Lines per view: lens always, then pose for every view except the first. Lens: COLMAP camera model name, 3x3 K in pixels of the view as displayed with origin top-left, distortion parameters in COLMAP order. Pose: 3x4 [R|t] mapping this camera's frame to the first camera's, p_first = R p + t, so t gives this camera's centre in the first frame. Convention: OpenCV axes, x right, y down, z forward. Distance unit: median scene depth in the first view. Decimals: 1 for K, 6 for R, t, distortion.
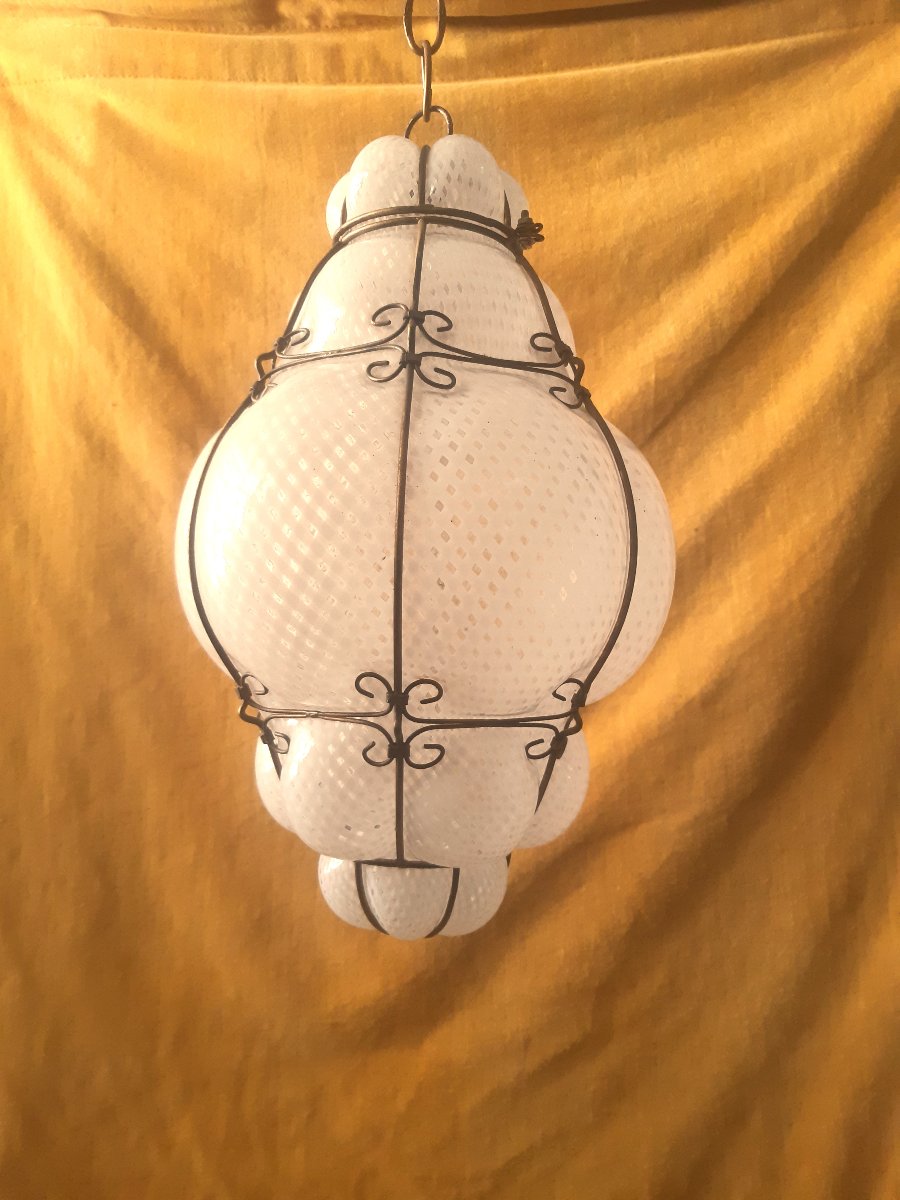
lens RADIAL K [[918.0, 0, 450.0], [0, 918.0, 600.0], [0, 0, 1]] dist [0.005906, -0.065292]
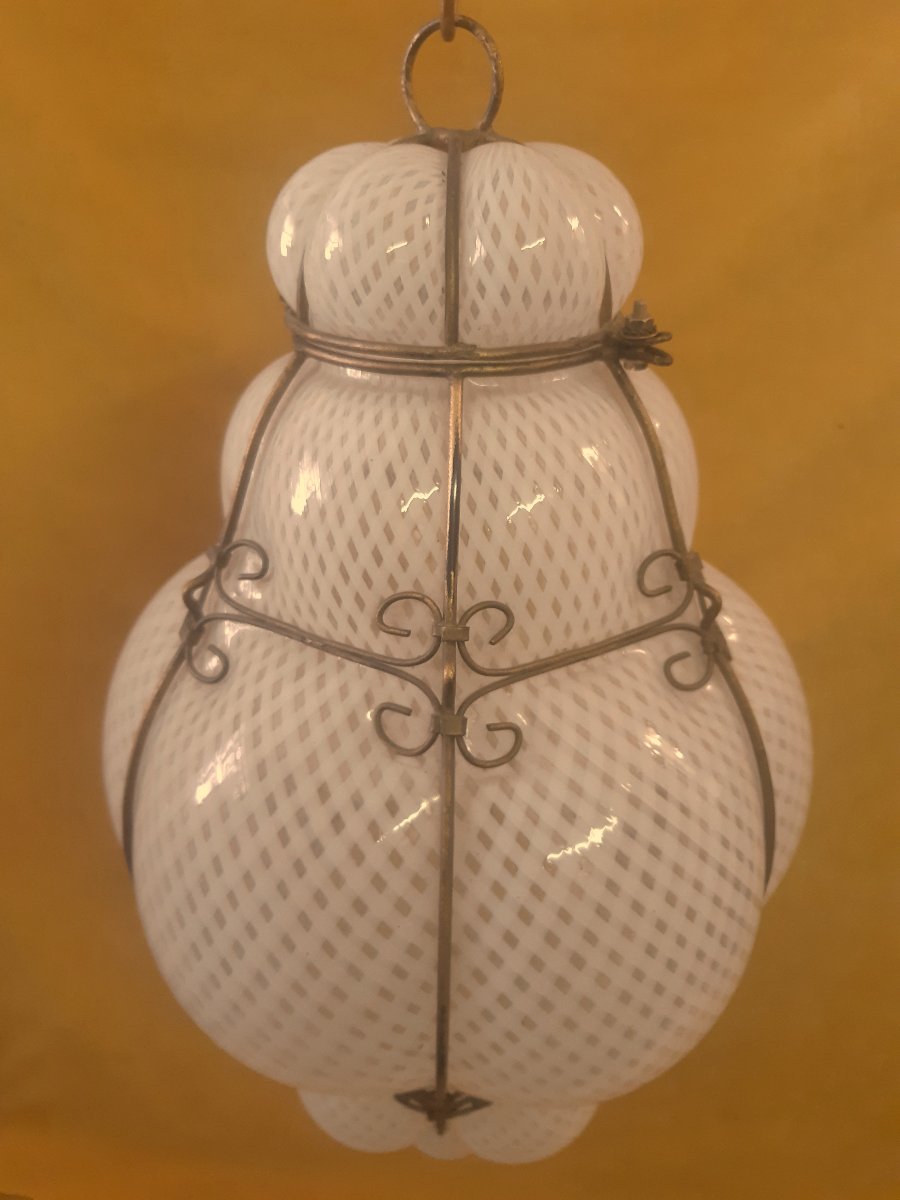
lens RADIAL K [[928.6, 0, 448.8], [0, 928.6, 580.0], [0, 0, 1]] dist [0.004246, -0.035317]
pose [[0.999741, -0.020695, 0.009486, -0.042086], [0.013715, 0.880091, 0.474606, -0.568497], [-0.018170, -0.474353, 0.880147, 0.465291]]
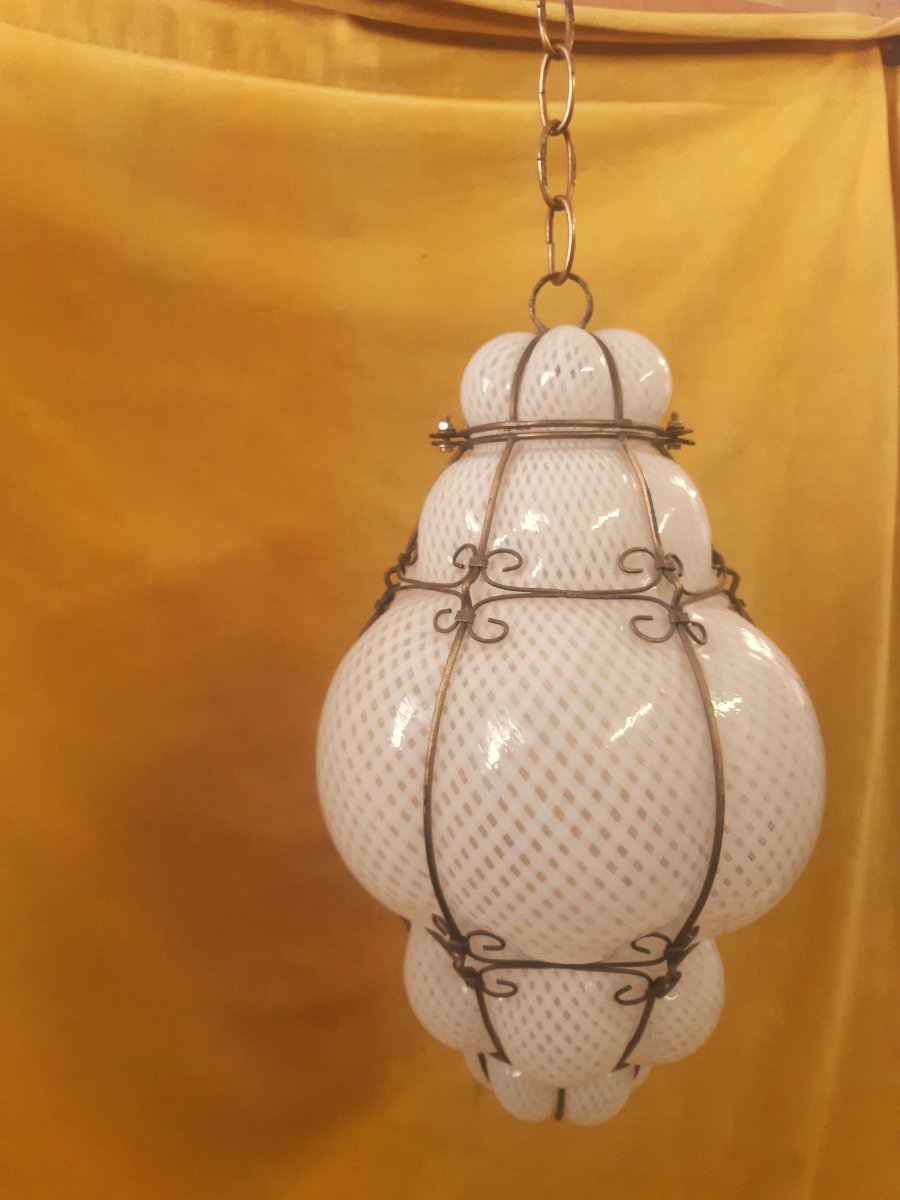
lens RADIAL K [[941.2, 0, 450.0], [0, 941.2, 600.0], [0, 0, 1]] dist [-0.003163, -0.061095]
pose [[0.874974, -0.062864, 0.480071, -0.671711], [0.002961, 0.992211, 0.124531, -0.368742], [-0.484160, -0.107540, 0.868346, 0.216652]]
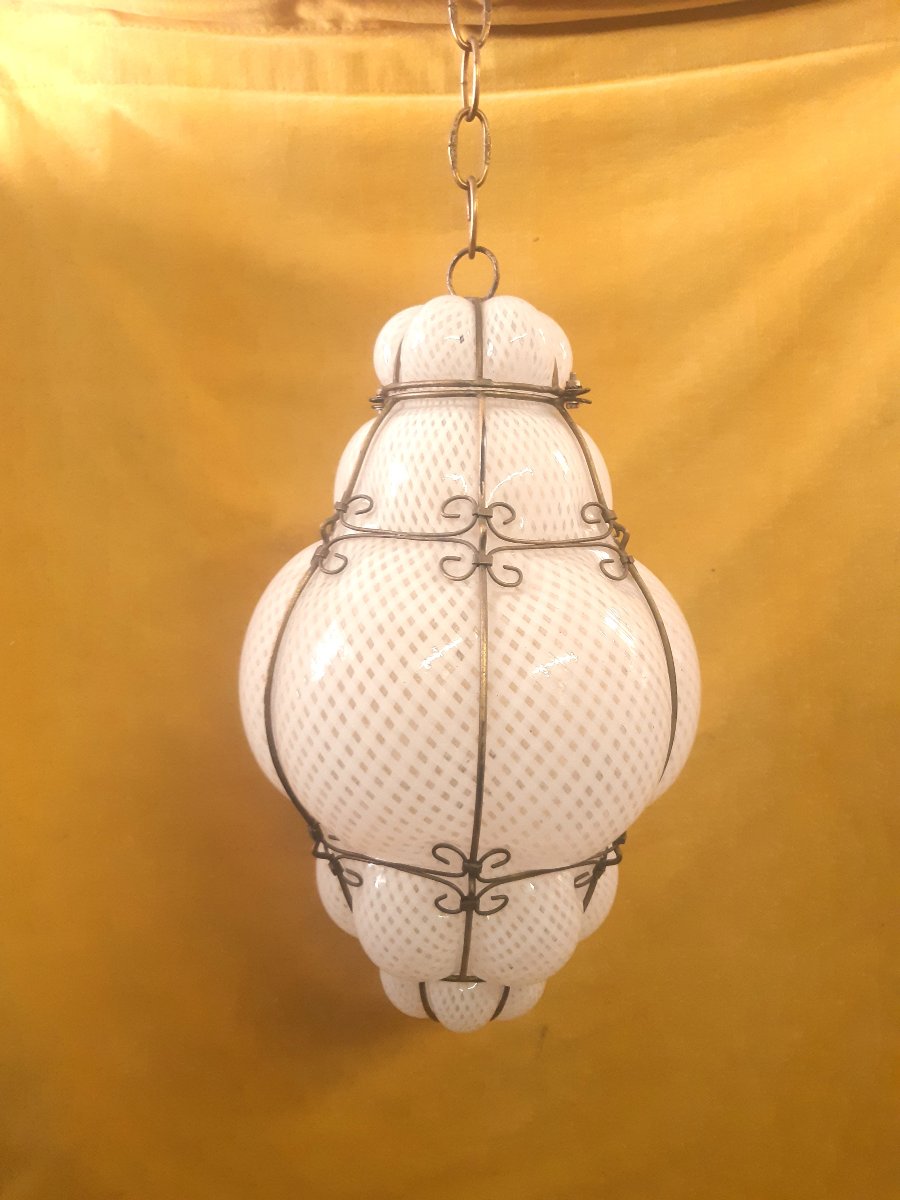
lens RADIAL K [[918.0, 0, 450.0], [0, 918.0, 600.0], [0, 0, 1]] dist [0.005906, -0.065292]
pose [[0.996758, -0.008576, 0.080001, -0.150957], [-0.002535, 0.990463, 0.137756, -0.328343], [-0.080419, -0.137512, 0.987230, -0.055923]]
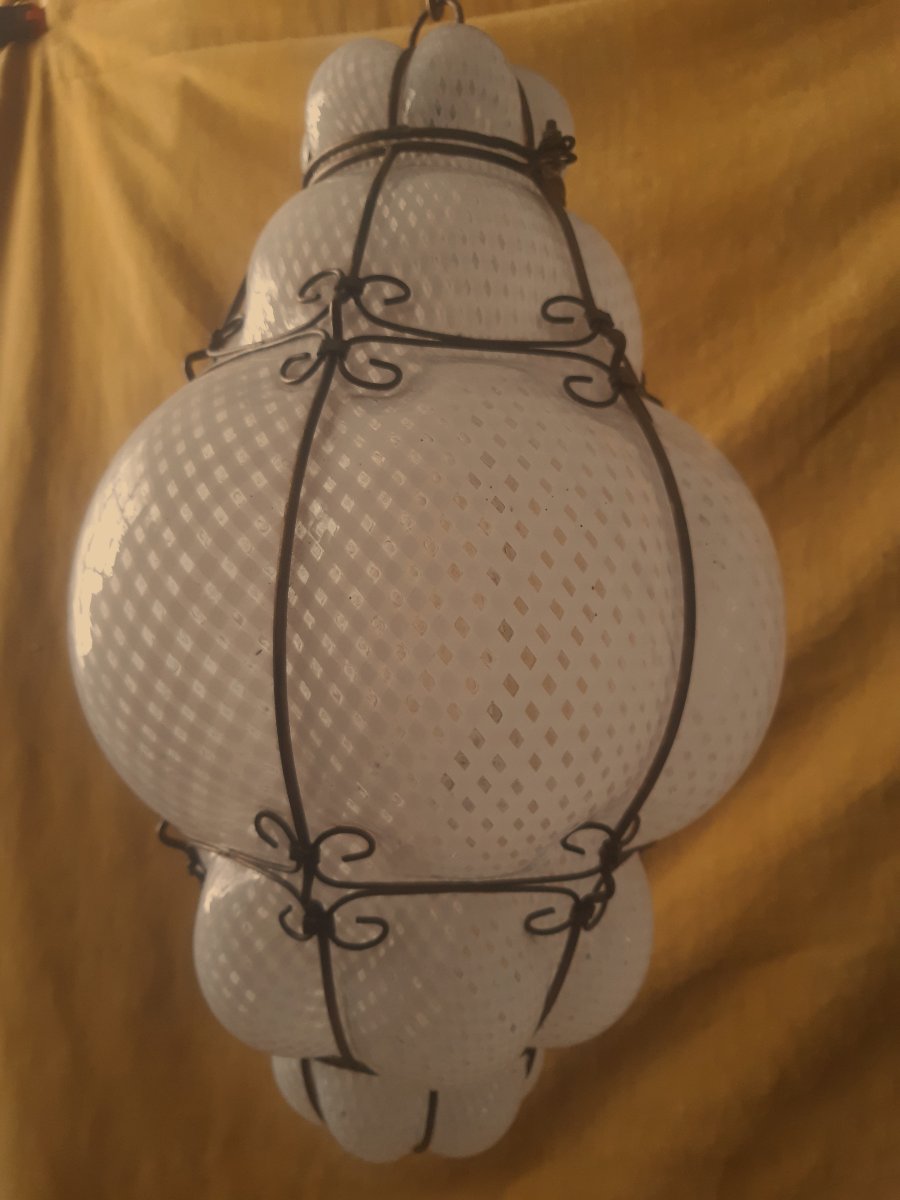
lens RADIAL K [[941.2, 0, 450.0], [0, 941.2, 600.0], [0, 0, 1]] dist [-0.003163, -0.061095]
pose [[0.971170, 0.005675, -0.238321, 0.185653], [-0.003759, 0.999957, 0.008491, -0.075688], [0.238359, -0.007350, 0.971149, 0.314409]]
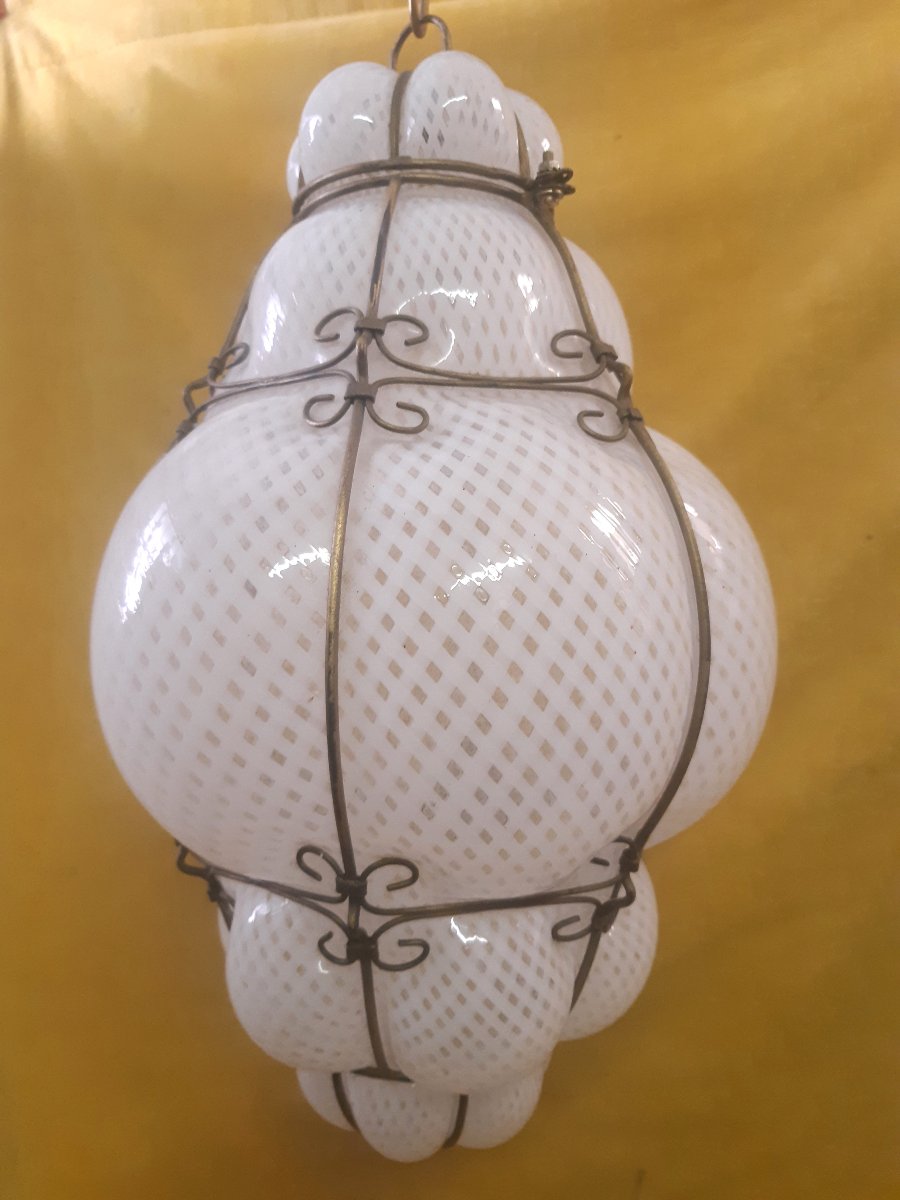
lens RADIAL K [[941.2, 0, 450.0], [0, 941.2, 600.0], [0, 0, 1]] dist [-0.003163, -0.061095]
pose [[0.989782, -0.018146, -0.141433, 0.107994], [0.025436, 0.998430, 0.049905, -0.127258], [0.140305, -0.052992, 0.988689, 0.277316]]
